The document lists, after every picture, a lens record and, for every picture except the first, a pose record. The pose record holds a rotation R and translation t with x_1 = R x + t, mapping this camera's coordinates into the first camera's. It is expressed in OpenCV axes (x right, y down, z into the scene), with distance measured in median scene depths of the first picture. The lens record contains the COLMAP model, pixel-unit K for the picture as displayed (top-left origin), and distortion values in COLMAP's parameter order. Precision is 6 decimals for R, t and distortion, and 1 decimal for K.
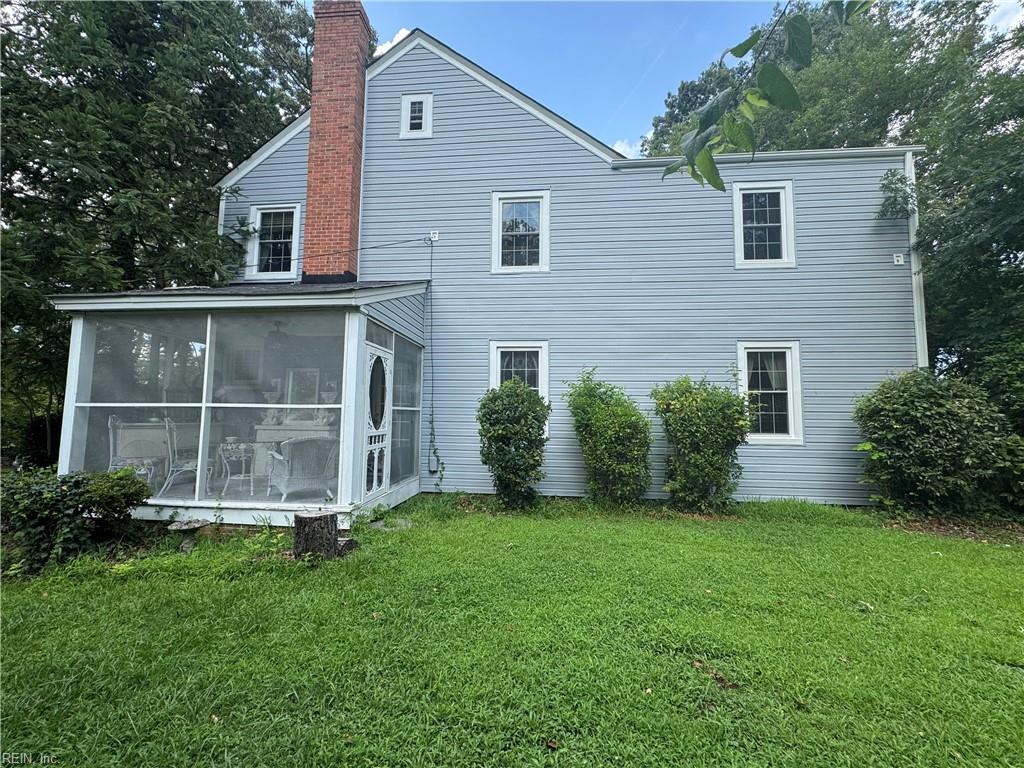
lens RADIAL K [[410.8, 0, 511.5], [0, 410.8, 386.9], [0, 0, 1]] dist [-0.002763, -0.000081]
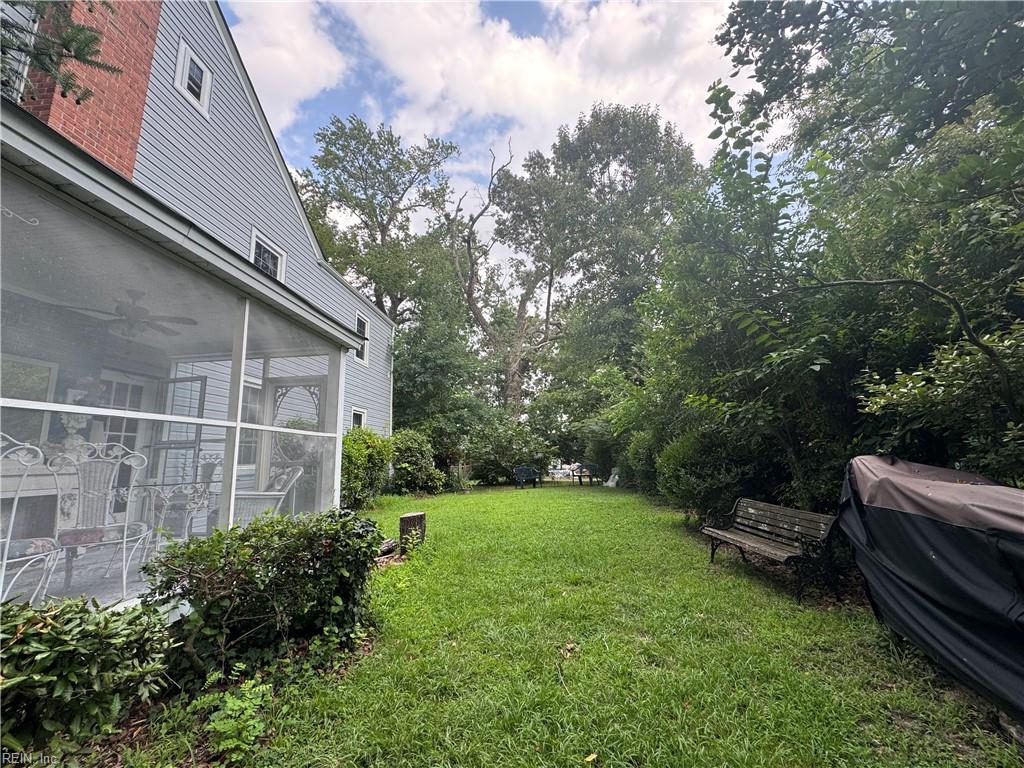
lens RADIAL K [[410.8, 0, 510.2], [0, 410.8, 384.8], [0, 0, 1]] dist [-0.002763, -0.000081]
pose [[-0.013151, 0.166194, 0.986005, -1.141636], [-0.055768, 0.984434, -0.166673, 0.052735], [-0.998357, -0.057179, -0.003678, 0.405451]]
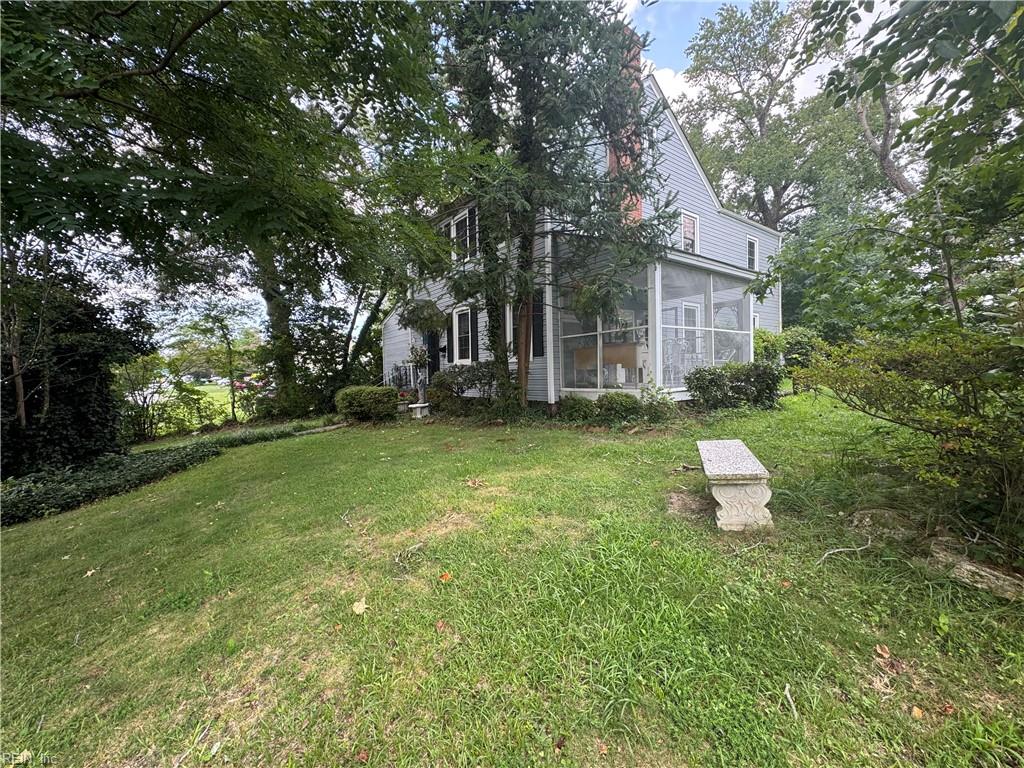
lens RADIAL K [[410.8, 0, 510.2], [0, 410.8, 382.2], [0, 0, 1]] dist [-0.002763, -0.000081]
pose [[0.745074, -0.046294, 0.665373, -1.954497], [-0.024364, 0.995034, 0.096513, 0.091830], [-0.666537, -0.088120, 0.740246, 0.207251]]
